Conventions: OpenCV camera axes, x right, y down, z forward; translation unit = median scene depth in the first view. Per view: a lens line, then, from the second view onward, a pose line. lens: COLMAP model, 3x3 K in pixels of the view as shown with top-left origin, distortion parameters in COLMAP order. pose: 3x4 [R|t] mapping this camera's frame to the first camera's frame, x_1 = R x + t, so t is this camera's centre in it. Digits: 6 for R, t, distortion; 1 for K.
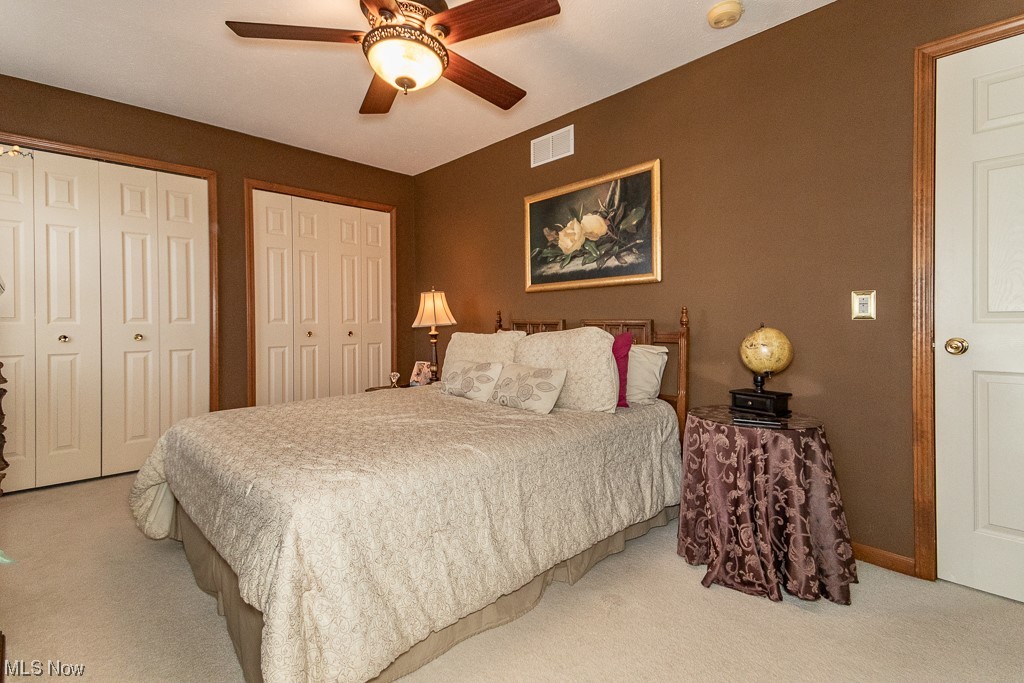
lens RADIAL K [[487.8, 0, 519.0], [0, 487.8, 330.0], [0, 0, 1]] dist [0.049836, -0.000344]
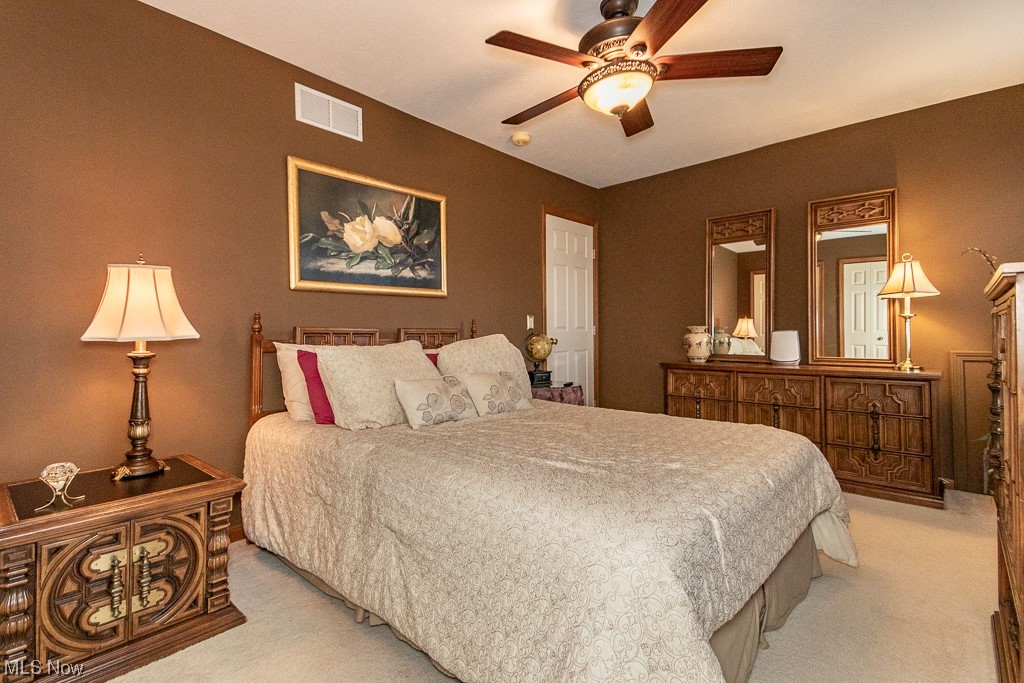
lens RADIAL K [[487.8, 0, 519.0], [0, 487.8, 330.0], [0, 0, 1]] dist [0.049836, -0.000344]
pose [[-0.082803, -0.003425, 0.996560, -0.833220], [0.008785, 0.999953, 0.004167, -0.019579], [-0.996527, 0.009100, -0.082769, 0.822059]]
